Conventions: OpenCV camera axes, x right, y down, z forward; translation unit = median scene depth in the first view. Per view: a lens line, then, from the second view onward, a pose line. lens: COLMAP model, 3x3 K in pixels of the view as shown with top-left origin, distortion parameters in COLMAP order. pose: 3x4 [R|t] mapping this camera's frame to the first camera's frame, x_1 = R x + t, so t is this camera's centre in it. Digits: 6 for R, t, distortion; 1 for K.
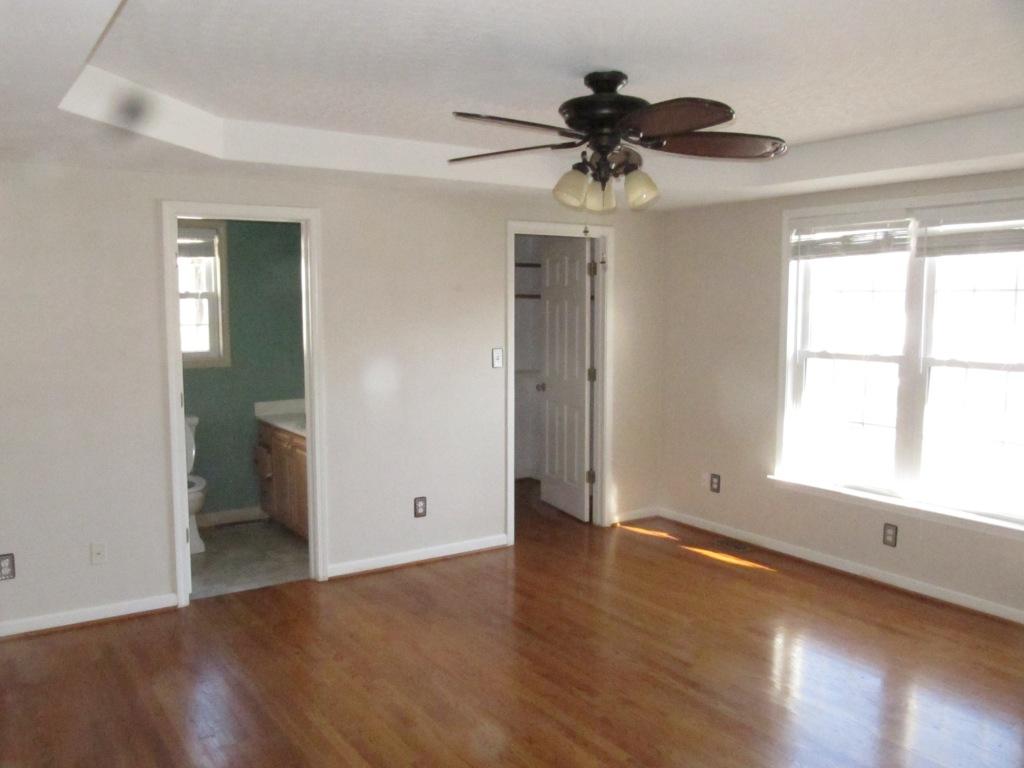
lens RADIAL K [[840.4, 0, 510.4], [0, 840.4, 384.3], [0, 0, 1]] dist [-0.007004, -0.004103]
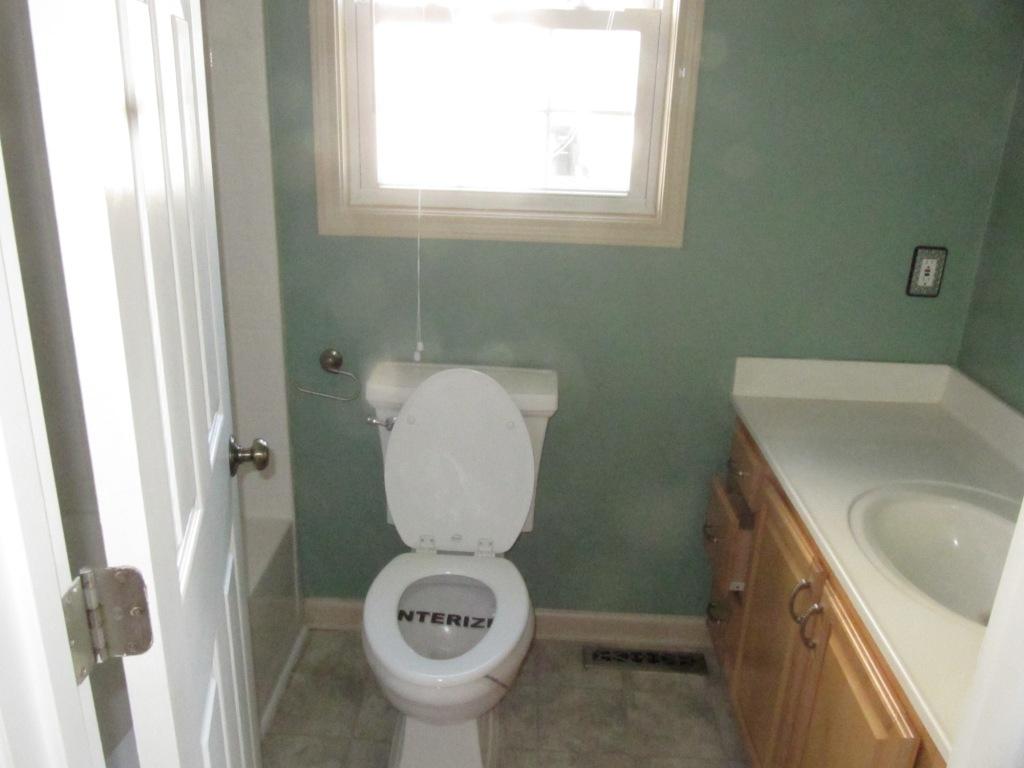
lens RADIAL K [[840.4, 0, 510.9], [0, 840.4, 381.9], [0, 0, 1]] dist [-0.007004, -0.004103]
pose [[0.815948, 0.218203, -0.535366, -0.118346], [-0.082226, 0.960425, 0.266127, -0.032354], [0.572248, -0.173125, 0.801598, 0.411607]]
